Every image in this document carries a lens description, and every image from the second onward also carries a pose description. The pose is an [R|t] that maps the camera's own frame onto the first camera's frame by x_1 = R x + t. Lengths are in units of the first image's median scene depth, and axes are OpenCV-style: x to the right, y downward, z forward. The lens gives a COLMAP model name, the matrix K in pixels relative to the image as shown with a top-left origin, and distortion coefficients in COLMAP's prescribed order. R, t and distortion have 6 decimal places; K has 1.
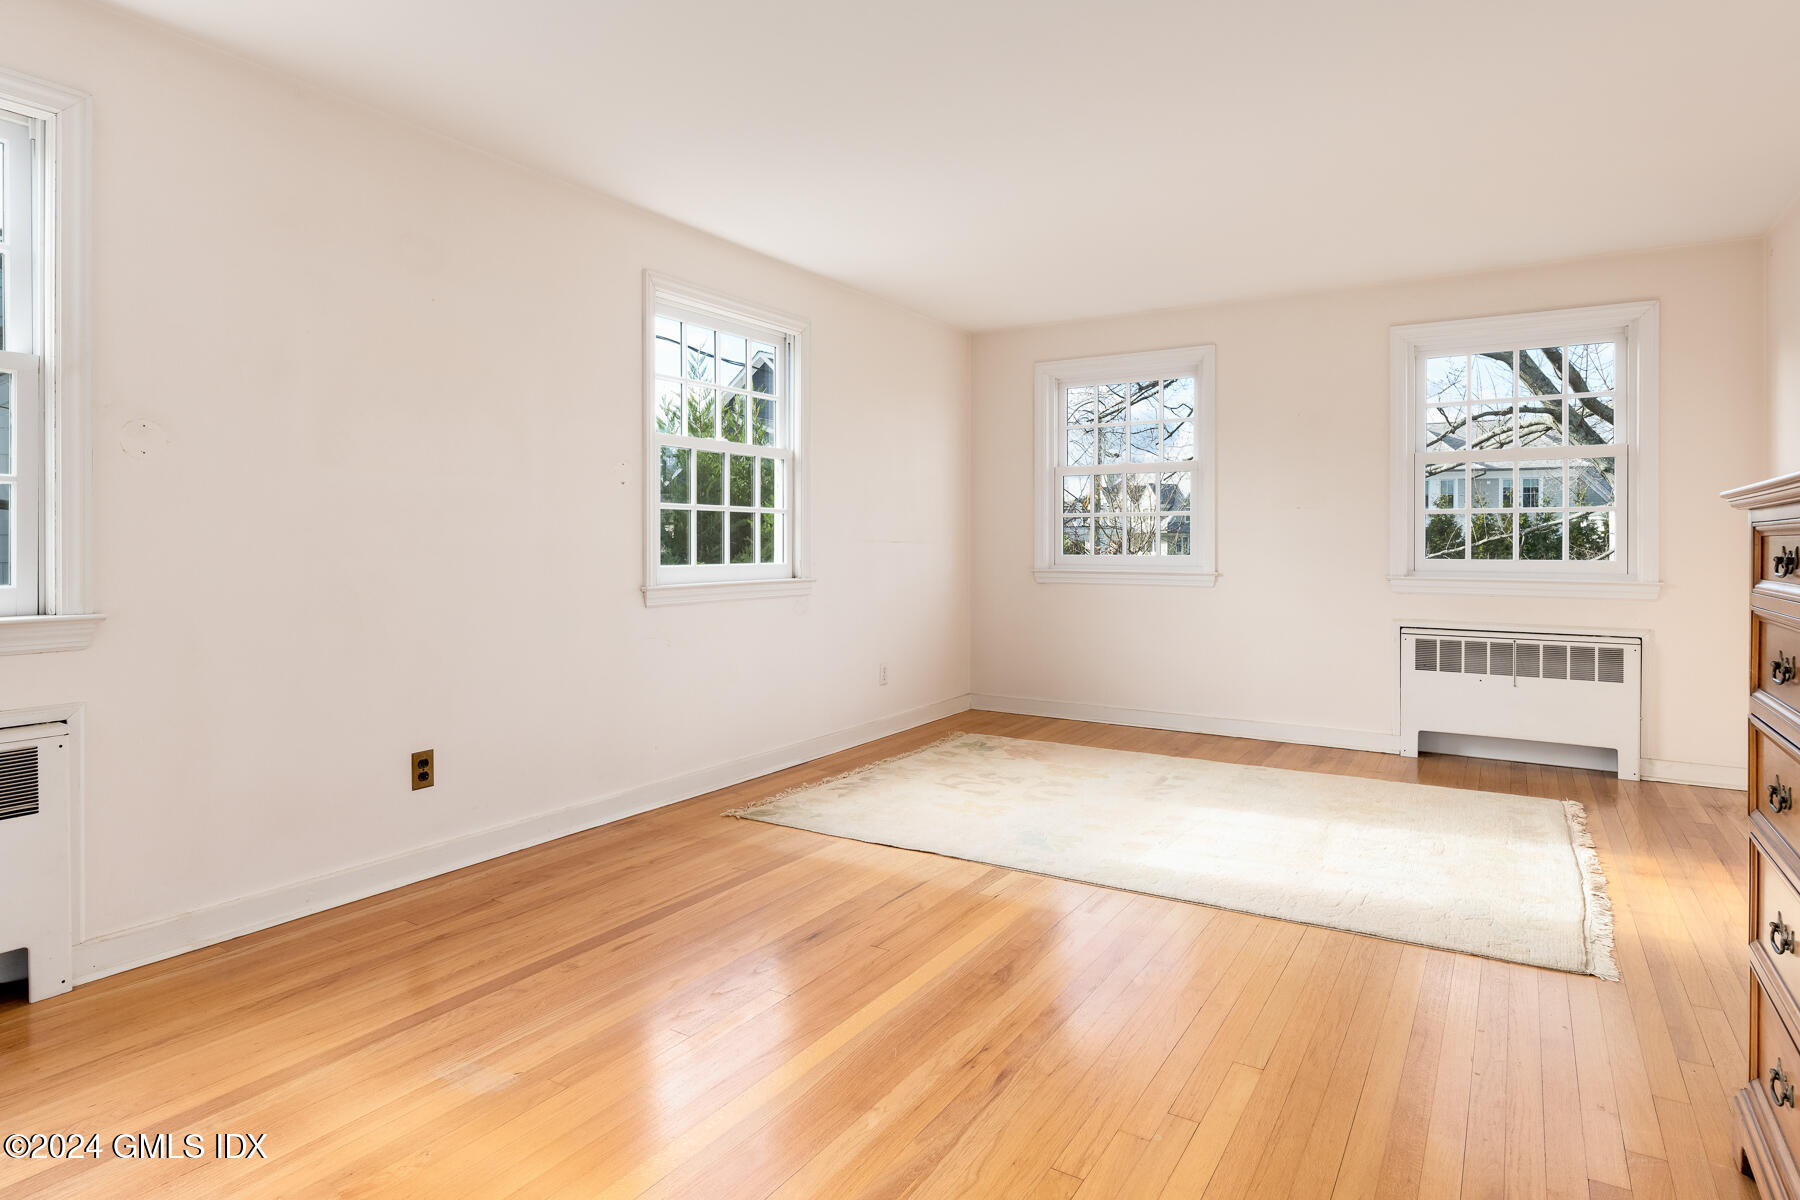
lens RADIAL K [[988.8, 0, 901.2], [0, 988.8, 558.5], [0, 0, 1]] dist [-0.000593, -0.000174]
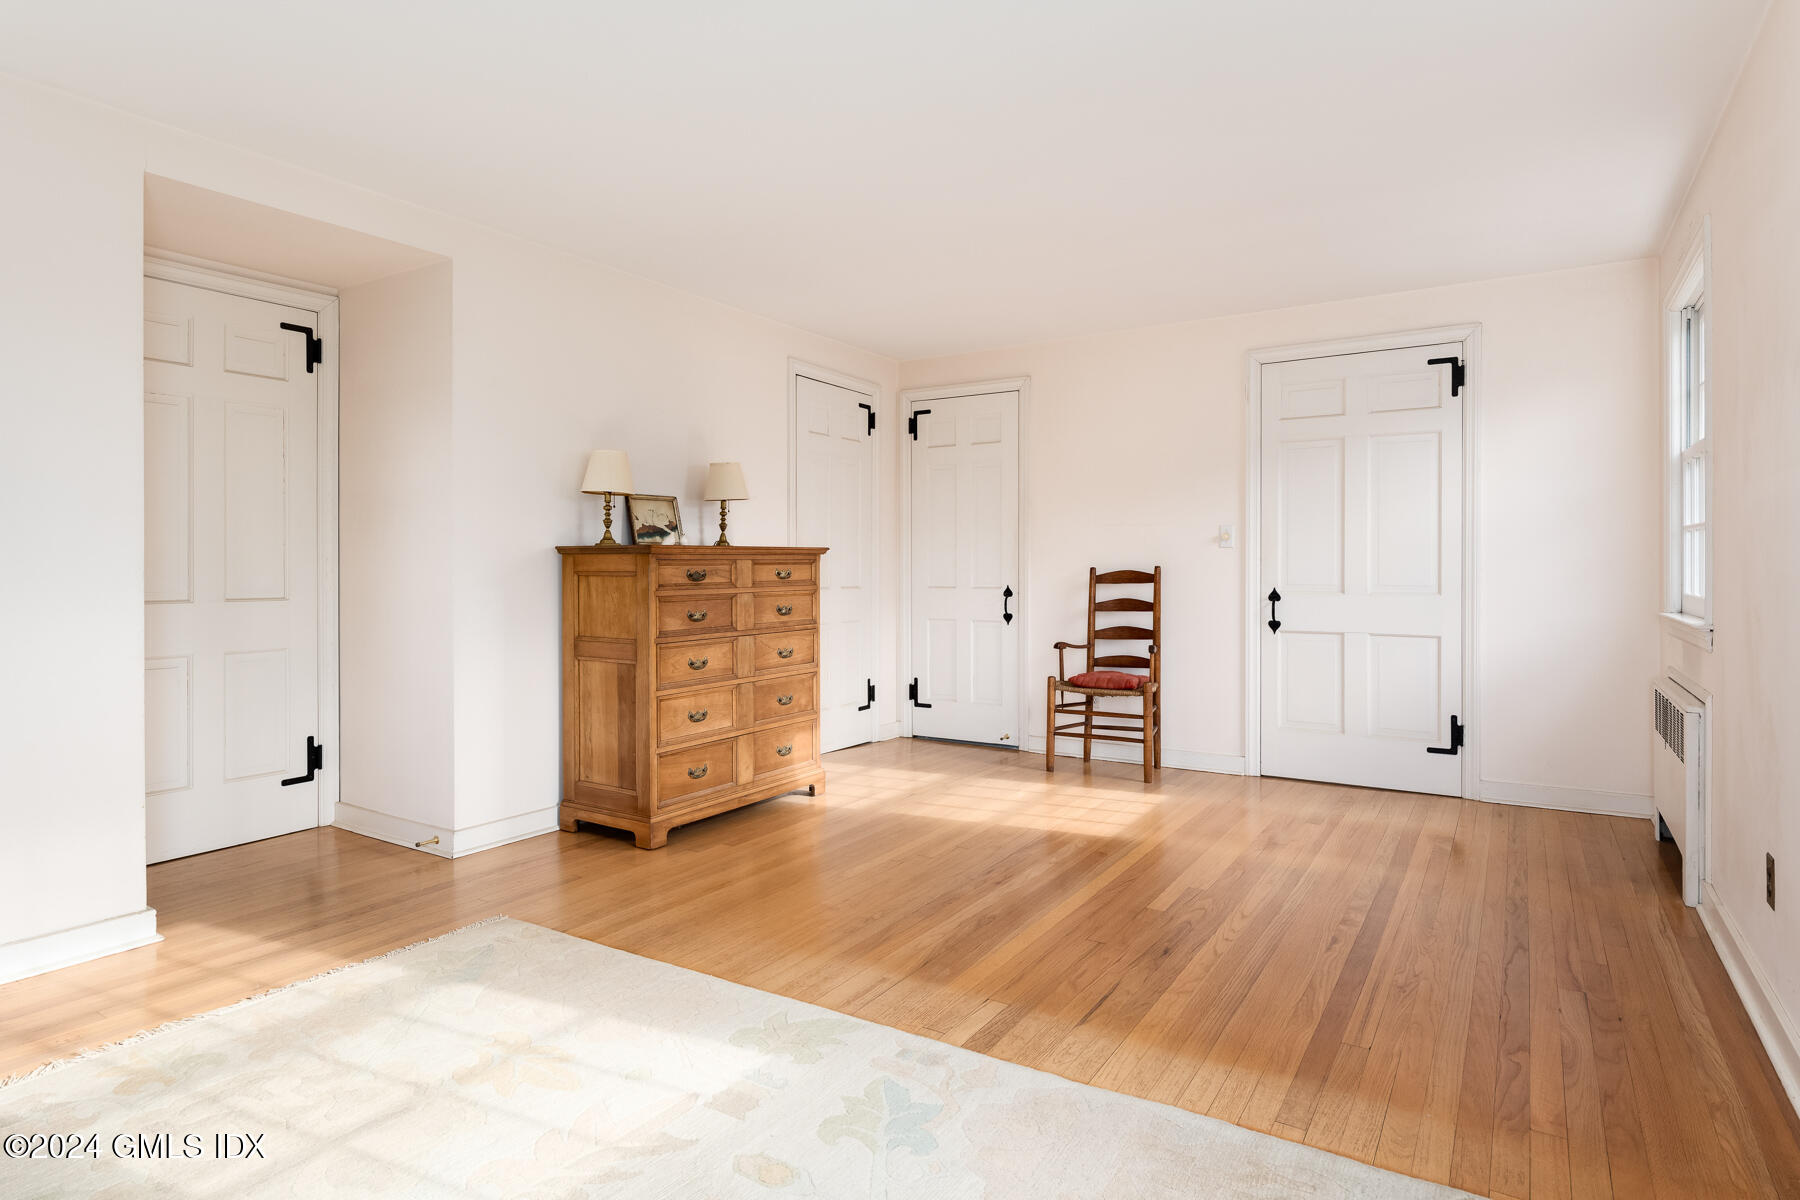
lens RADIAL K [[988.8, 0, 901.2], [0, 988.8, 558.5], [0, 0, 1]] dist [-0.000593, -0.000174]
pose [[-0.999982, -0.001598, 0.005863, 0.176341], [-0.001517, 0.999902, 0.013933, -0.039078], [-0.005885, 0.013924, -0.999886, 1.970266]]
